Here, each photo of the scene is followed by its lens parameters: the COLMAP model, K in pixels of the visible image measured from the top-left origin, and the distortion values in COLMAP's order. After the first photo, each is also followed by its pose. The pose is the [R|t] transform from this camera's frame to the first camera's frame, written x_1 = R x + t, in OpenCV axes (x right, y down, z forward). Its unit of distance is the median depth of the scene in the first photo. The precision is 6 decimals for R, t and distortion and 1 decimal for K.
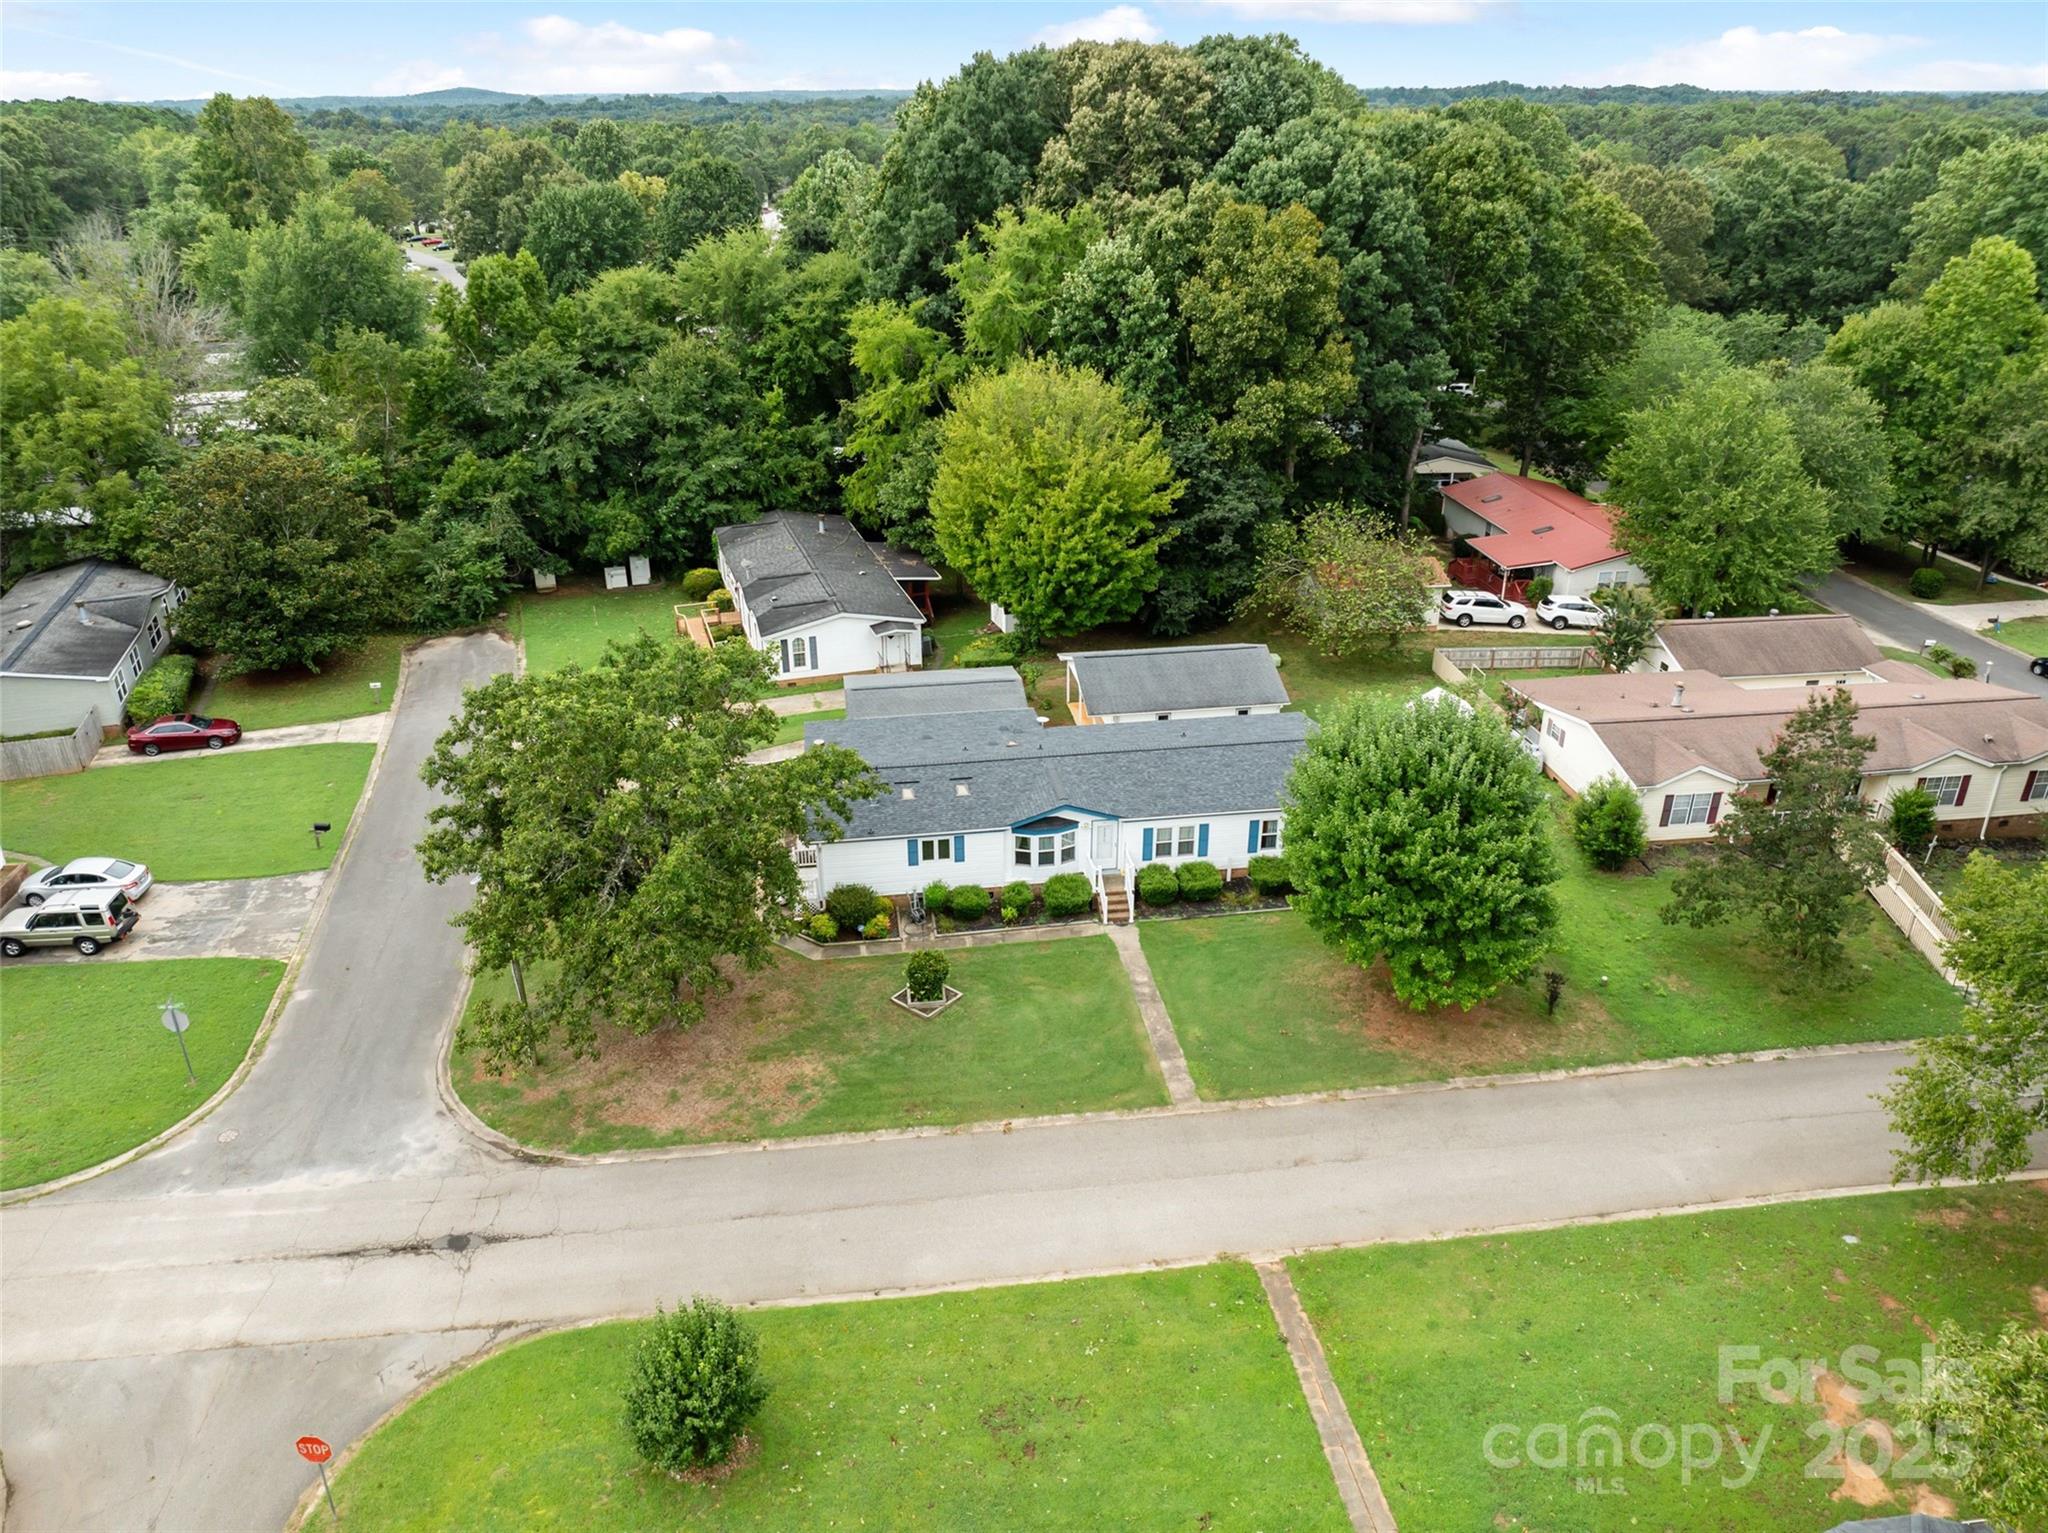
lens RADIAL K [[1452.2, 0, 1019.6], [0, 1452.2, 762.9], [0, 0, 1]] dist [-0.046938, 0.013734]
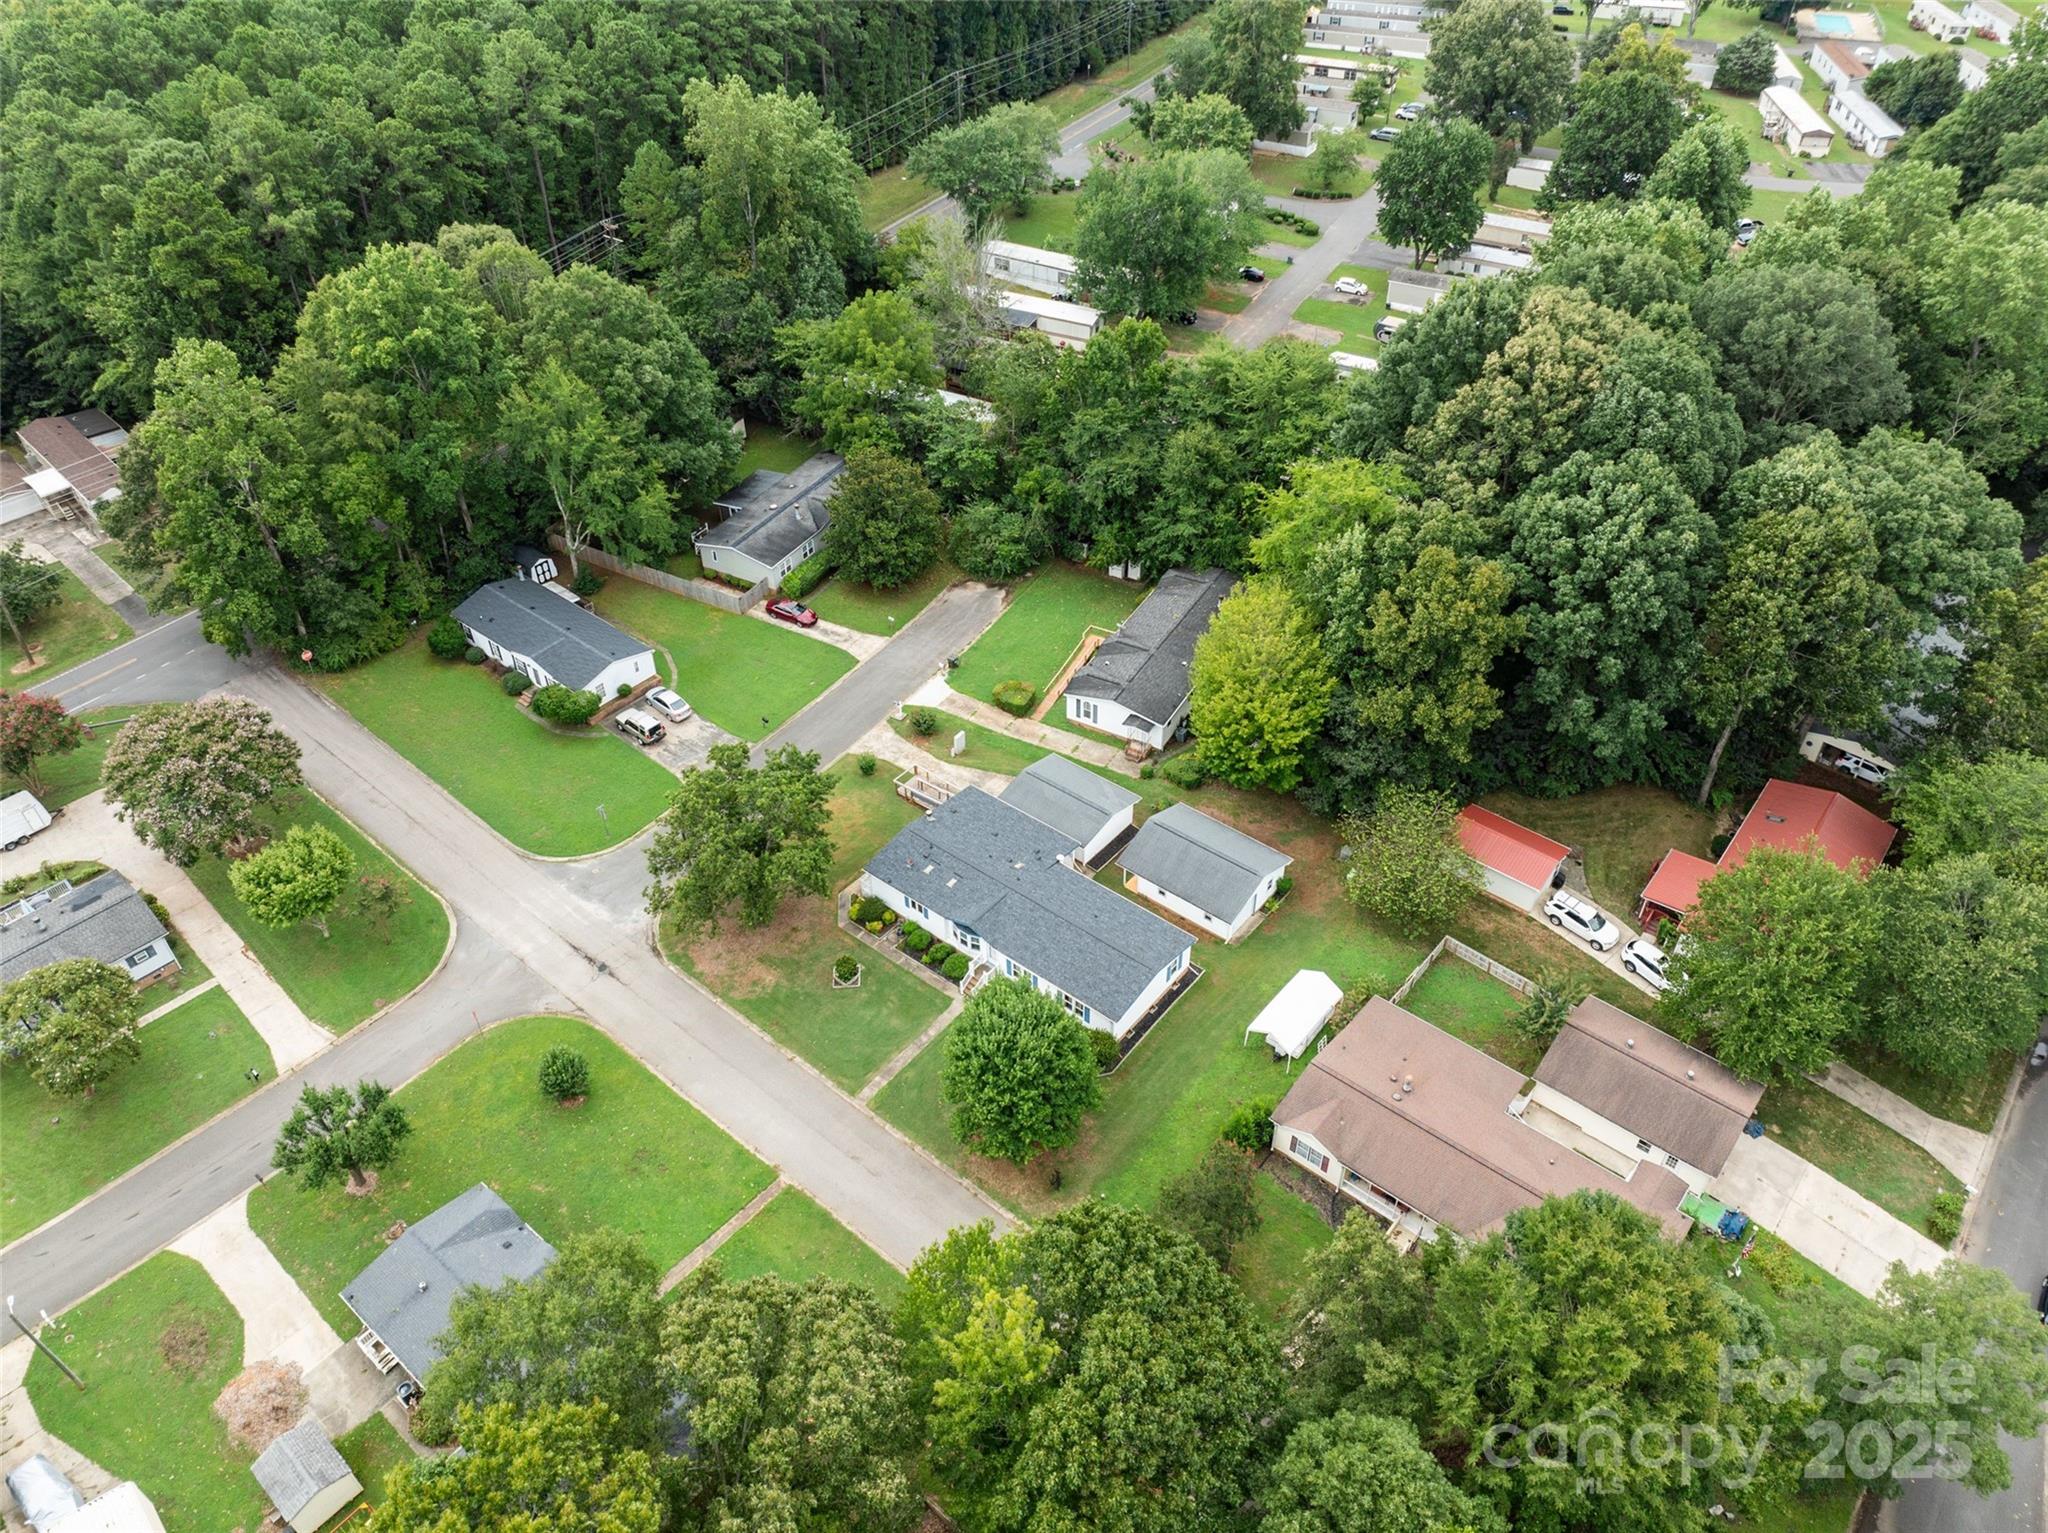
lens RADIAL K [[1452.2, 0, 1014.5], [0, 1452.2, 759.2], [0, 0, 1]] dist [-0.046938, 0.013734]
pose [[0.673719, 0.469042, -0.571054, 0.944296], [-0.298899, 0.879679, 0.369899, -0.785162], [0.675842, -0.078520, 0.732852, -0.220513]]
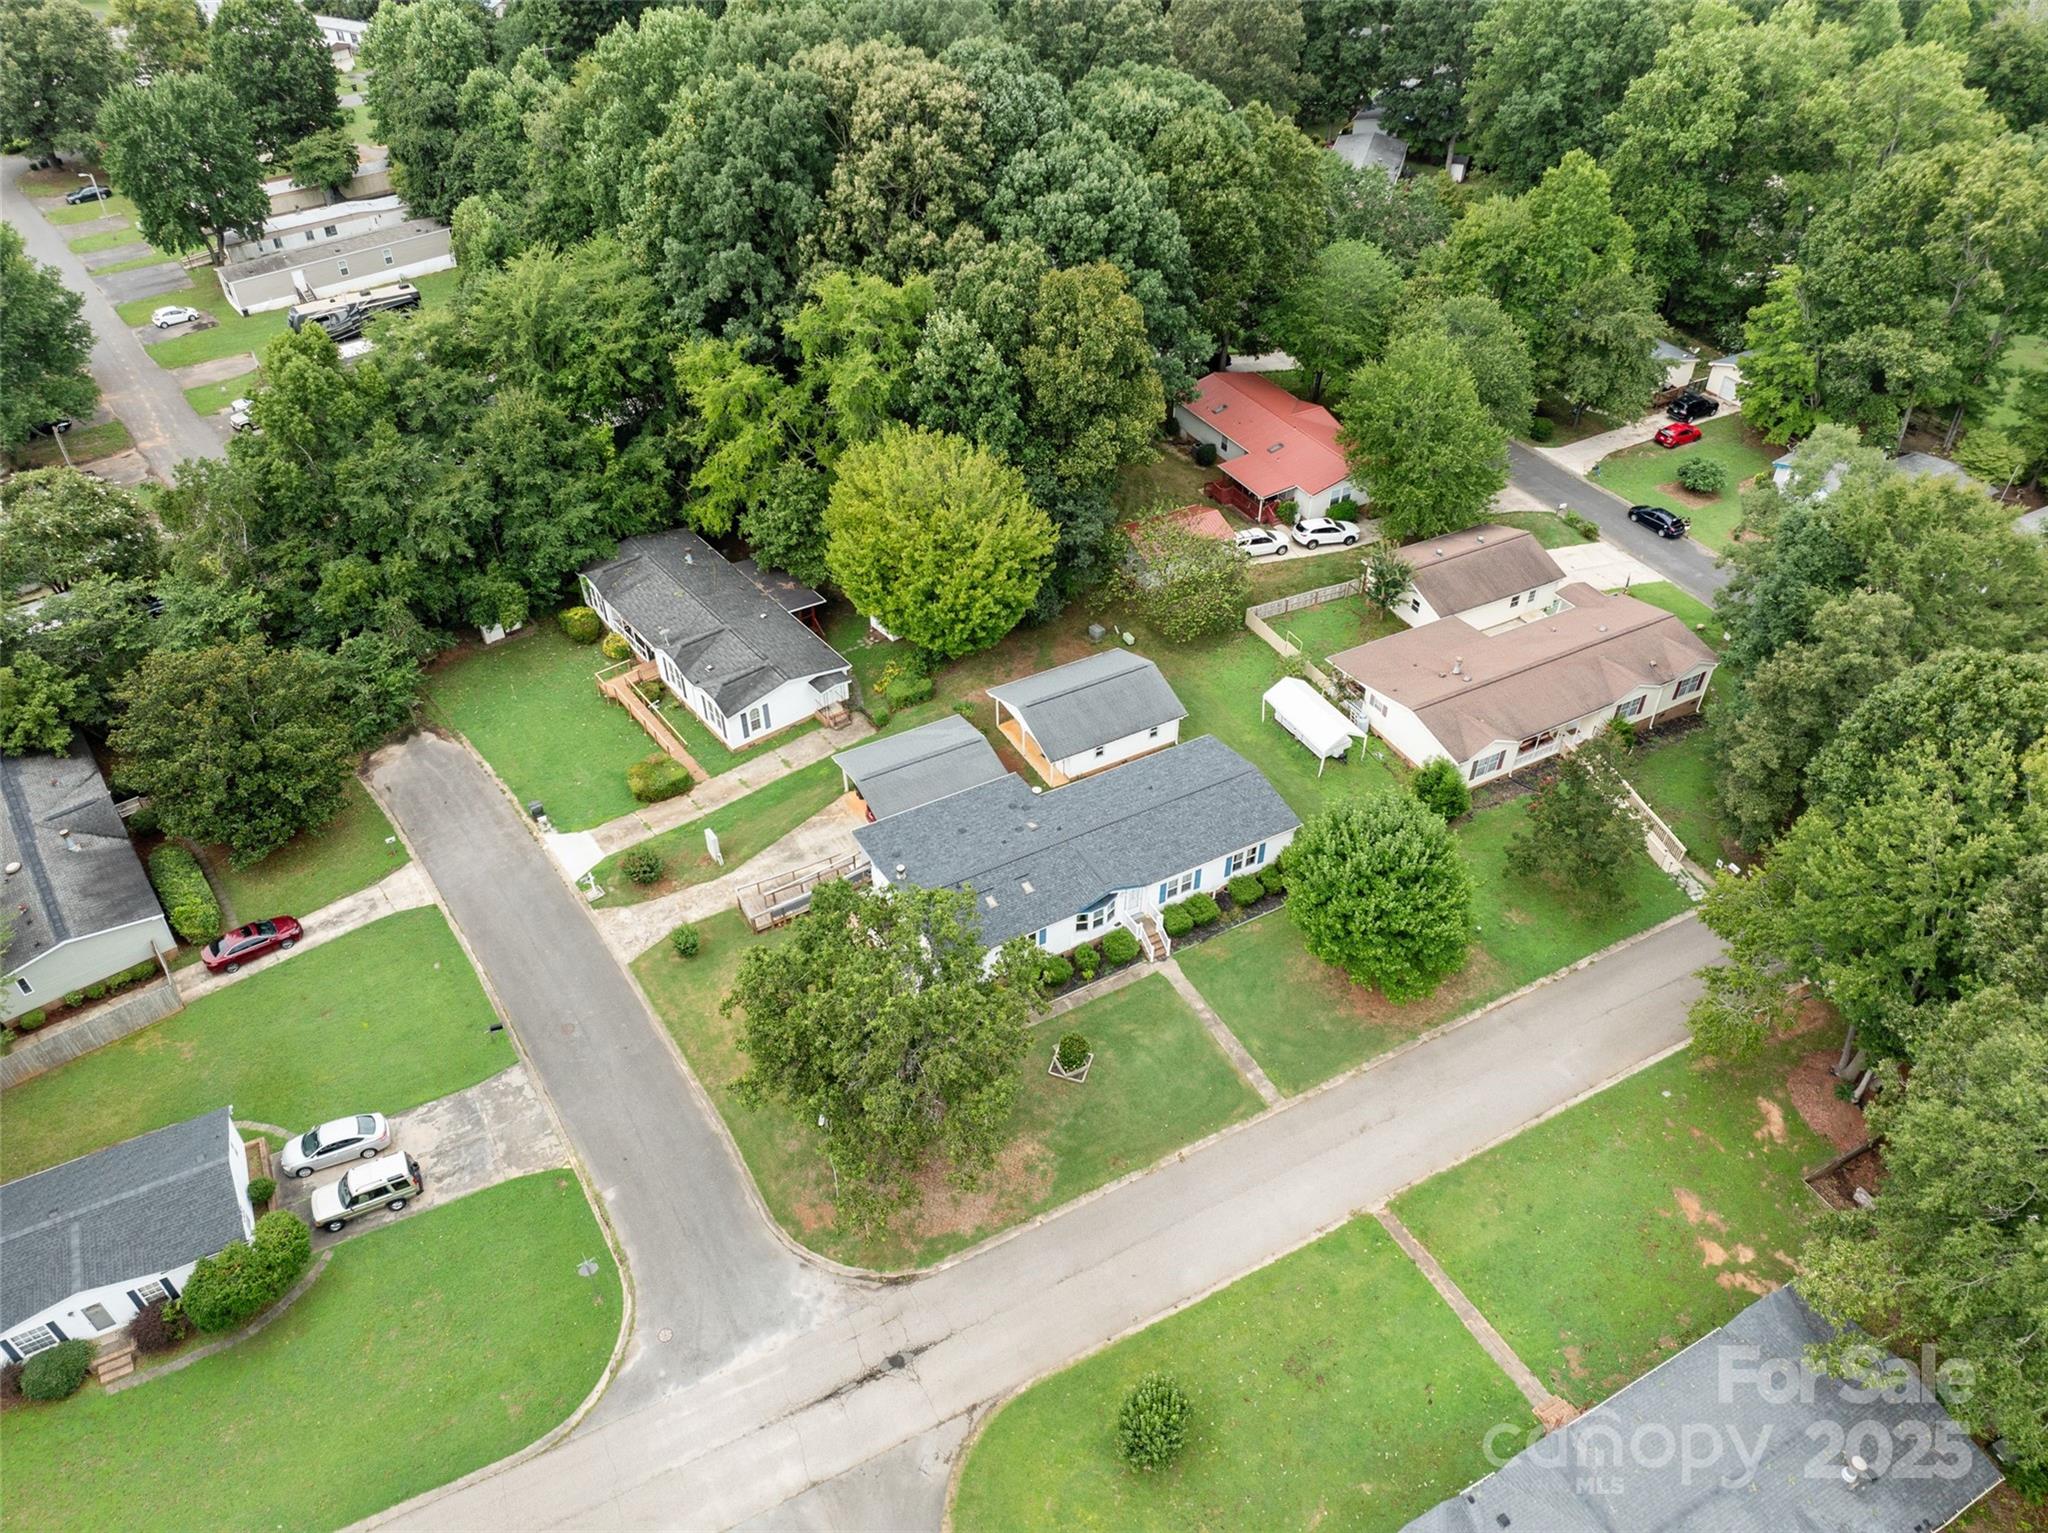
lens RADIAL K [[1452.2, 0, 1022.2], [0, 1452.2, 766.5], [0, 0, 1]] dist [-0.046938, 0.013734]
pose [[0.937169, -0.223297, 0.268055, -0.376086], [0.148349, 0.950474, 0.273116, -0.450977], [-0.315765, -0.216190, 0.923880, -0.200119]]
